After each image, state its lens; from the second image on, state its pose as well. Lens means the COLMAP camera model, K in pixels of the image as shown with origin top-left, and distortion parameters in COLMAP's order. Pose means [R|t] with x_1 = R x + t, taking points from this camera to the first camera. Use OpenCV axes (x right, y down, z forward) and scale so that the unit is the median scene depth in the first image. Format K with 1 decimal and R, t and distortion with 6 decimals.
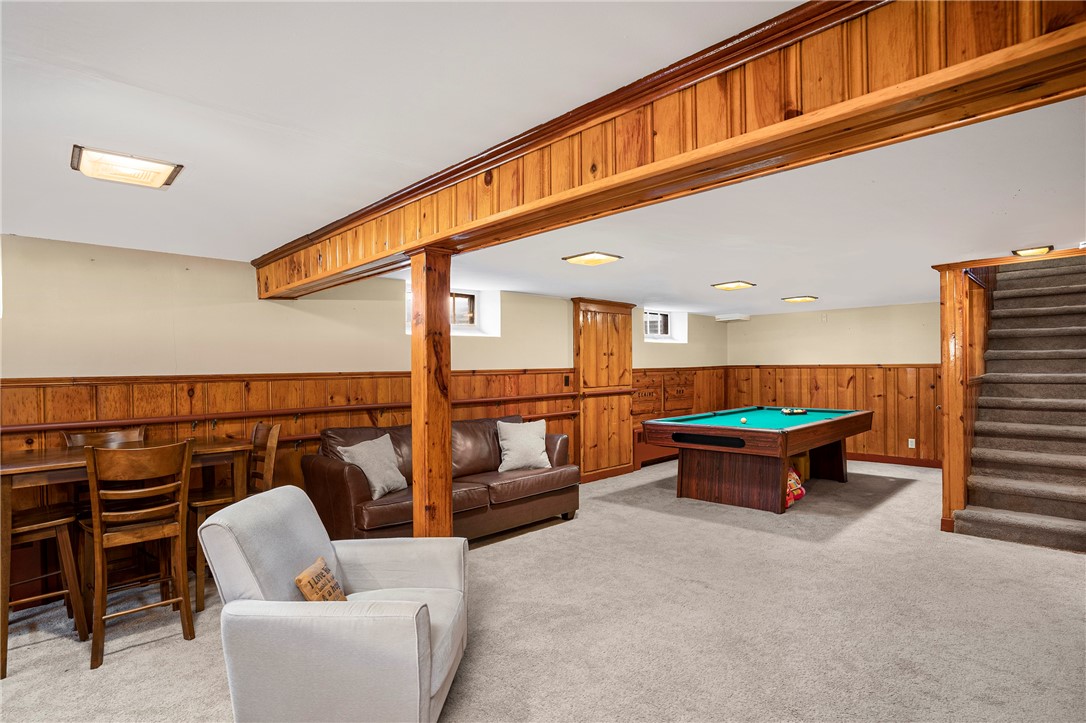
lens RADIAL K [[550.9, 0, 543.0], [0, 550.9, 361.5], [0, 0, 1]] dist [-0.001292, -0.000017]
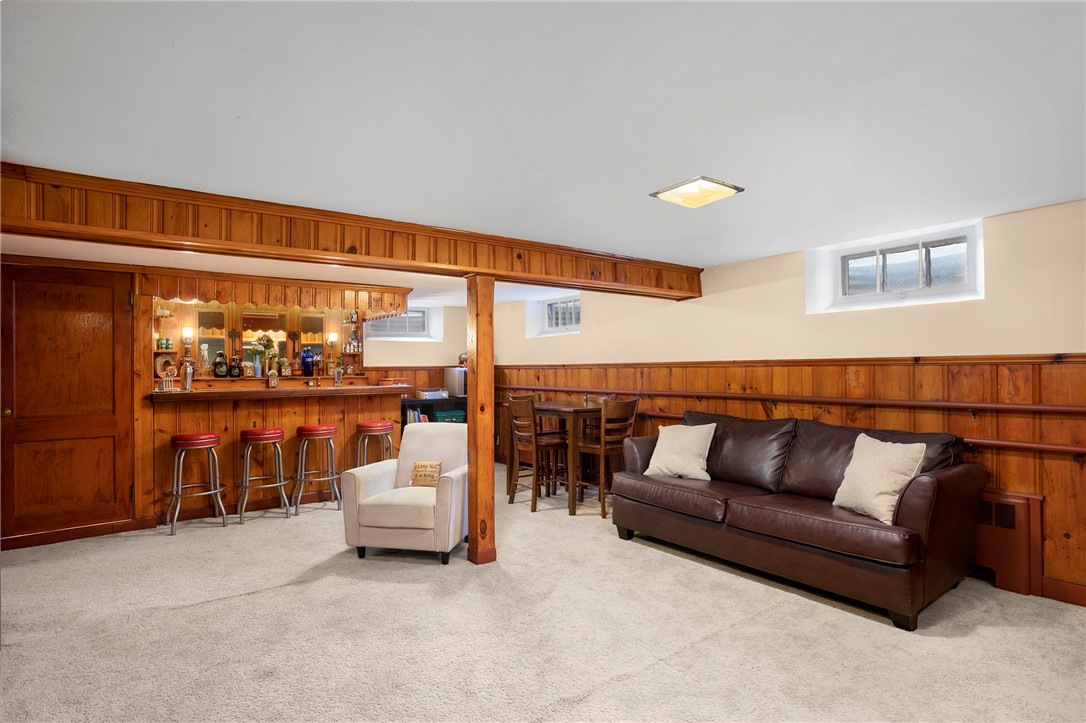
lens RADIAL K [[550.9, 0, 543.0], [0, 550.9, 361.5], [0, 0, 1]] dist [-0.001292, -0.000017]
pose [[-0.118906, 0.009568, -0.992859, 0.652601], [0.030087, 0.999529, 0.006029, 0.004502], [0.992450, -0.029155, -0.119138, 0.729042]]
